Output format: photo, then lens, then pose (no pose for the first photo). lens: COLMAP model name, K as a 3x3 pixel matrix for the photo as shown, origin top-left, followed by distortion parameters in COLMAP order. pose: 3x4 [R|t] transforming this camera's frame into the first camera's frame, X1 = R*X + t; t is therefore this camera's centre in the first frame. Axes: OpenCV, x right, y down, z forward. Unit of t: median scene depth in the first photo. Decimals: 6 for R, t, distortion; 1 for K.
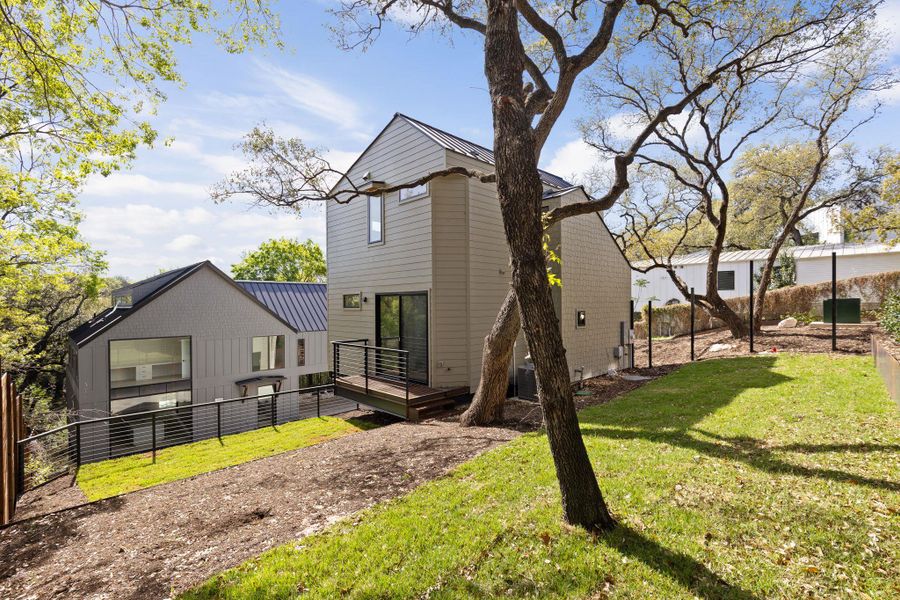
lens RADIAL K [[404.4, 0, 448.7], [0, 404.4, 300.9], [0, 0, 1]] dist [0.003655, -0.000086]
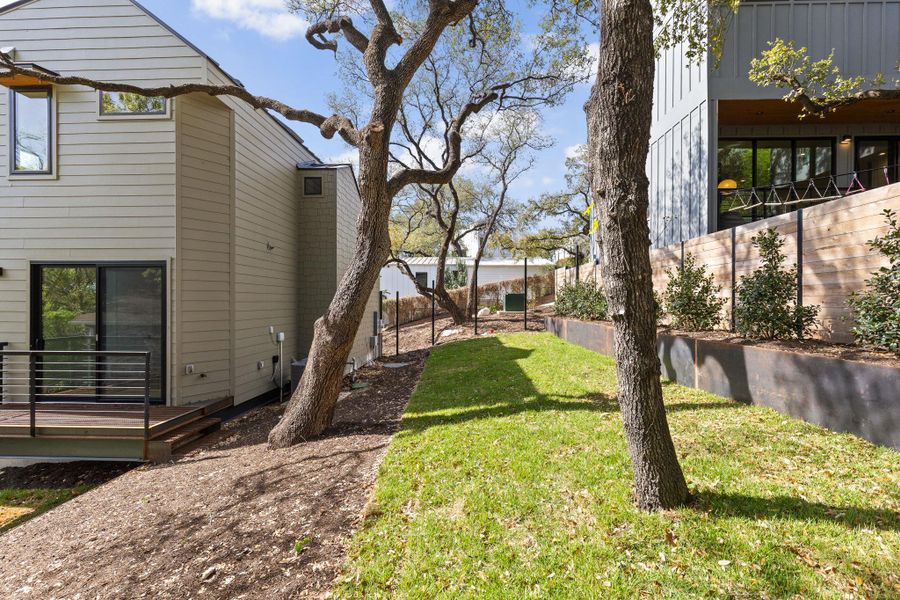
lens RADIAL K [[404.4, 0, 448.7], [0, 404.4, 300.9], [0, 0, 1]] dist [0.003655, -0.000086]
pose [[0.726356, 0.013487, 0.687186, -0.177578], [-0.013814, 0.999892, -0.005023, 0.038679], [-0.687180, -0.005844, 0.726464, 0.206534]]
